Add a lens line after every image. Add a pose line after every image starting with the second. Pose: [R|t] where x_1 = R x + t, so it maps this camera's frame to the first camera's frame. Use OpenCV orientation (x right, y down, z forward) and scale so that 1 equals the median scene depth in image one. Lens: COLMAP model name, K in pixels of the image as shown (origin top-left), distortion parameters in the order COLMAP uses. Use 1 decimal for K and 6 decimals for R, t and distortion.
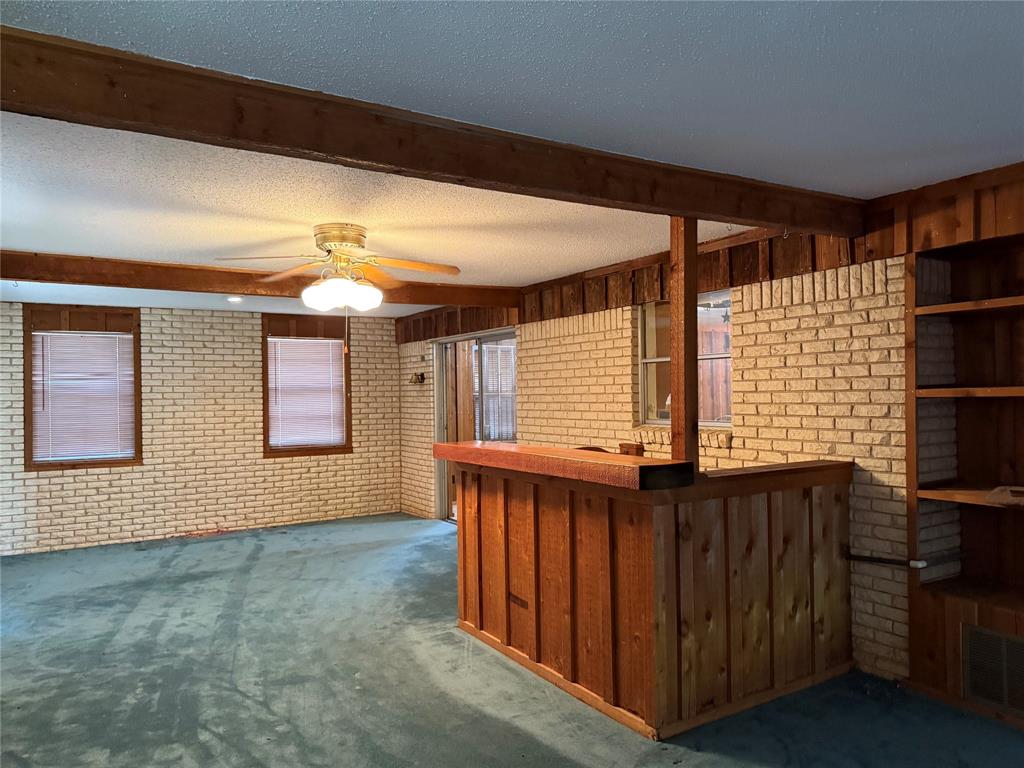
lens RADIAL K [[712.2, 0, 512.7], [0, 712.2, 387.7], [0, 0, 1]] dist [0.069033, -0.103557]
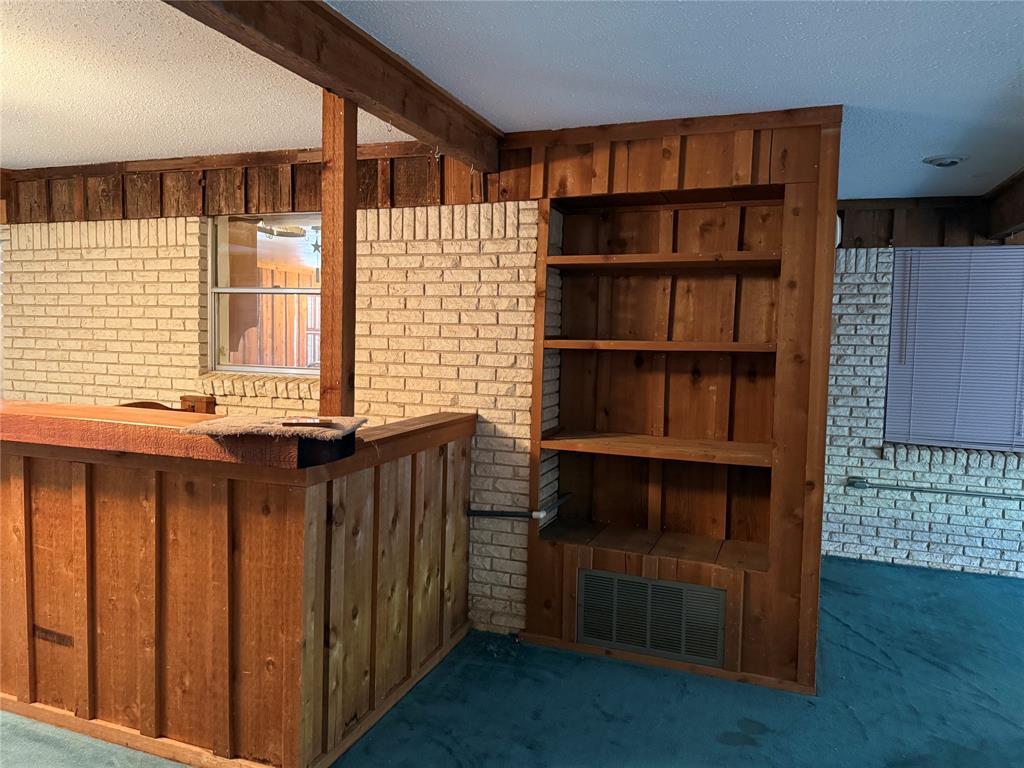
lens RADIAL K [[712.2, 0, 512.7], [0, 712.2, 387.7], [0, 0, 1]] dist [0.069033, -0.103557]
pose [[0.781430, -0.007956, 0.623943, -0.055027], [-0.042150, 0.996962, 0.065502, 0.003550], [-0.622568, -0.077485, 0.778720, 0.172978]]
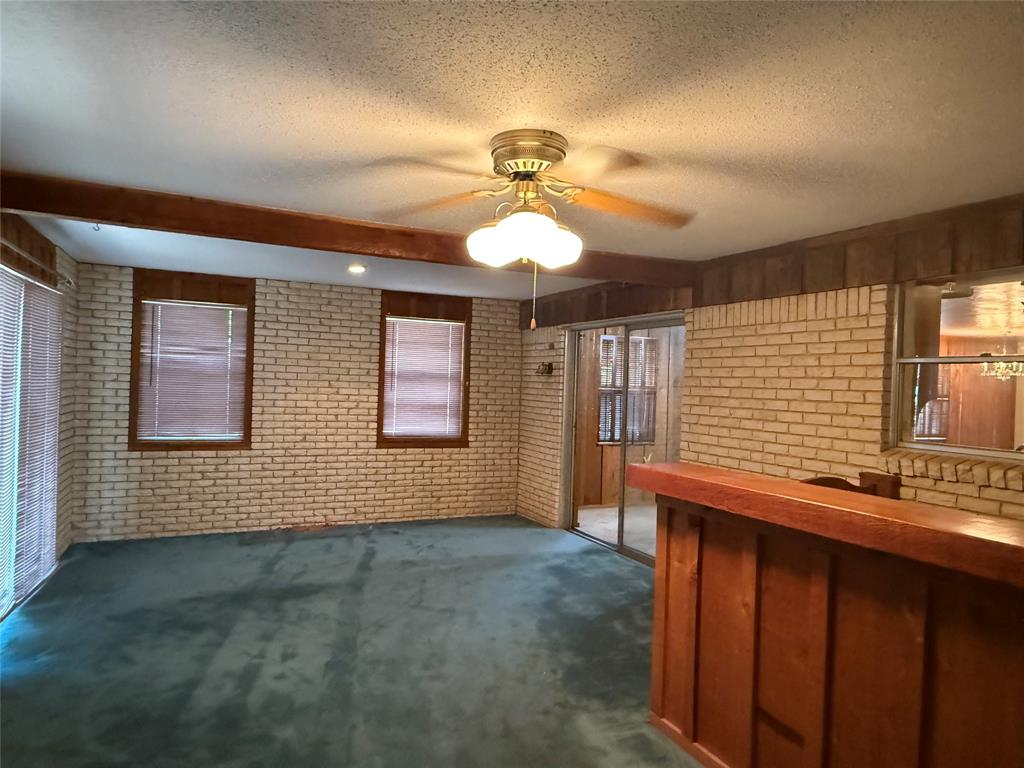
lens RADIAL K [[649.0, 0, 506.4], [0, 649.0, 382.0], [0, 0, 1]] dist [0.006780, 0.000721]
pose [[0.992035, 0.048074, -0.116427, -0.136221], [-0.047302, 0.998837, 0.009381, -0.003035], [0.116742, -0.003799, 0.993155, 0.297938]]
